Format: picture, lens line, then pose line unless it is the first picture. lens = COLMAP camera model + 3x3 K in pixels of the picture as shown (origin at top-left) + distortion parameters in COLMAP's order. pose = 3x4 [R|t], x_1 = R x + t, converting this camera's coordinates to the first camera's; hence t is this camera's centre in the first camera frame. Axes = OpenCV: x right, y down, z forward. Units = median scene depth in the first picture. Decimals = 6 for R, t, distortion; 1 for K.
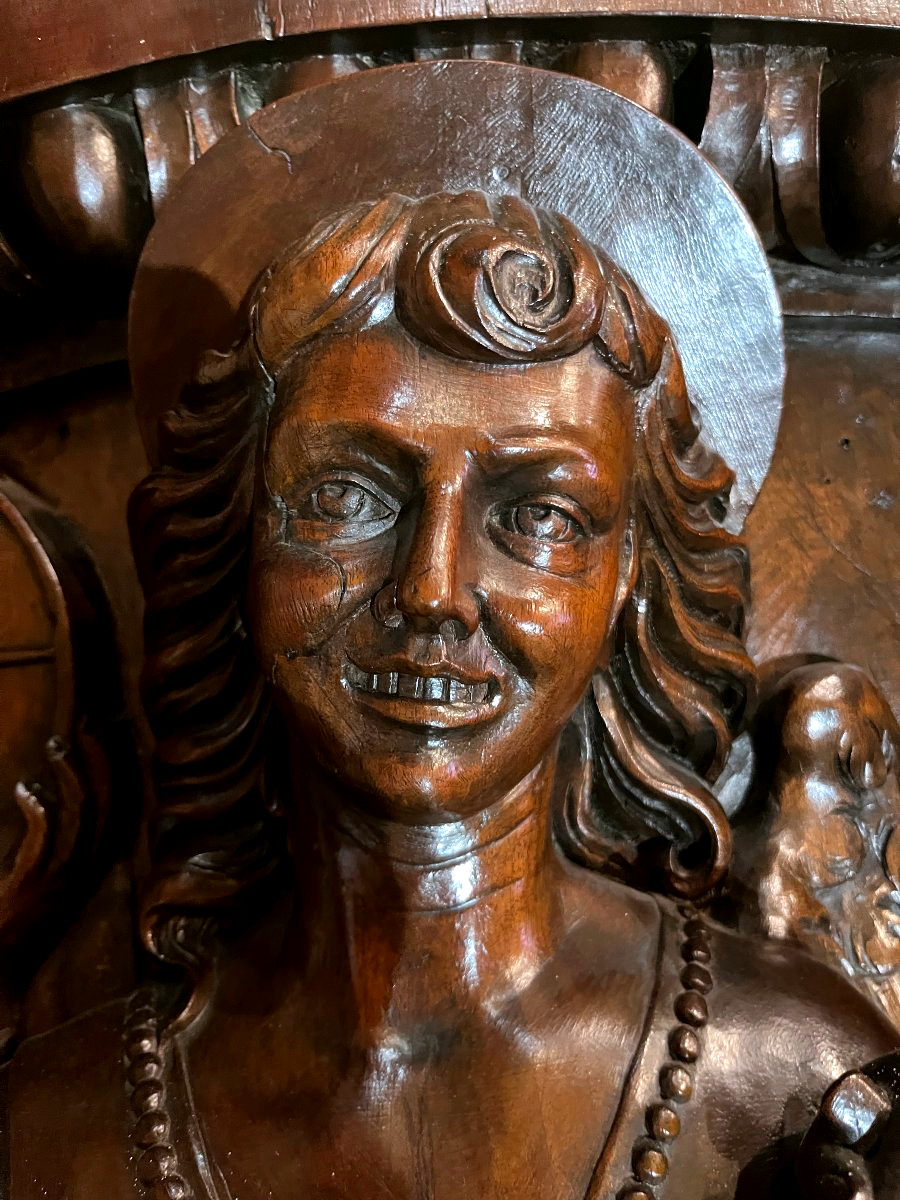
lens RADIAL K [[929.5, 0, 450.2], [0, 929.5, 598.0], [0, 0, 1]] dist [0.006124, 0.005483]
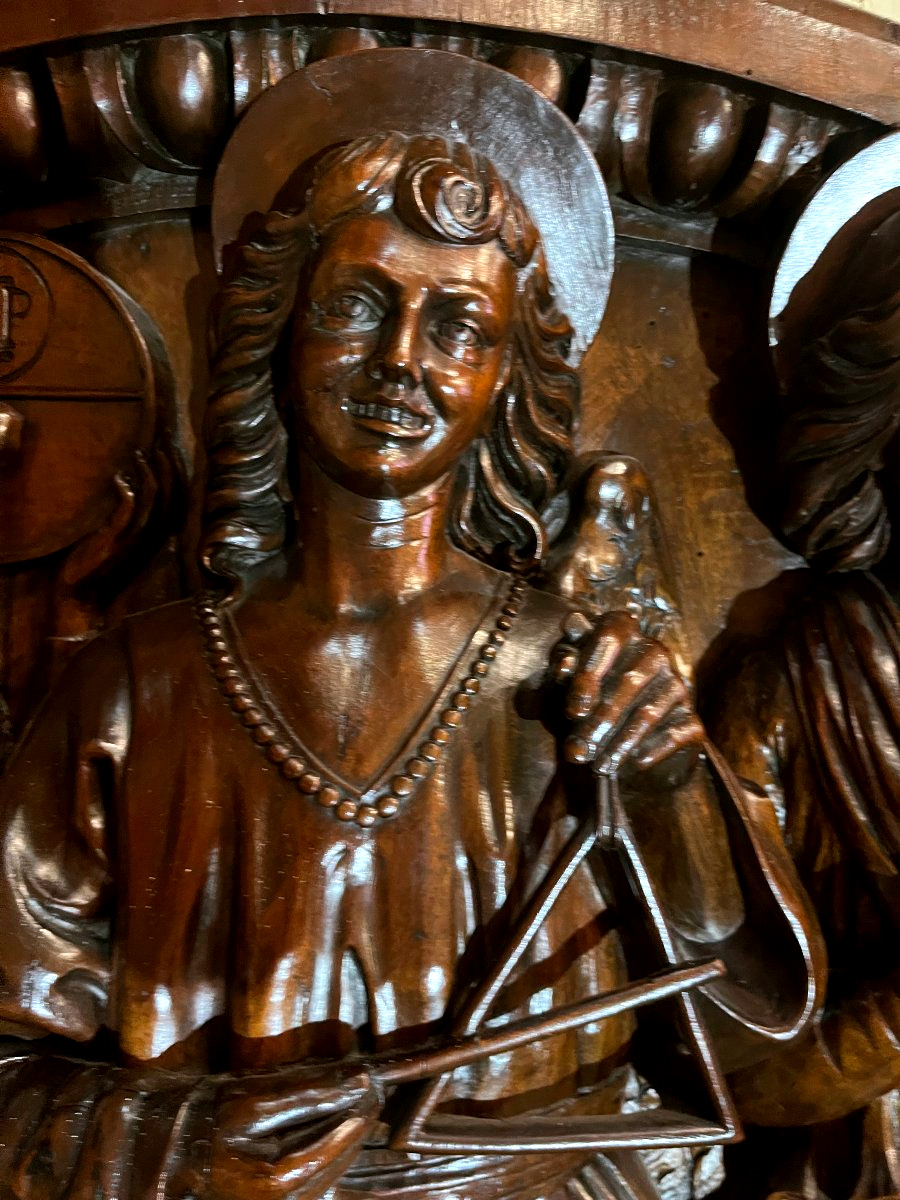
lens RADIAL K [[929.5, 0, 449.8], [0, 929.5, 599.0], [0, 0, 1]] dist [0.006124, 0.005483]
pose [[0.989376, 0.093588, 0.111249, -0.063963], [-0.106045, 0.988045, 0.111900, 0.194406], [-0.099446, -0.122509, 0.987473, -0.739650]]
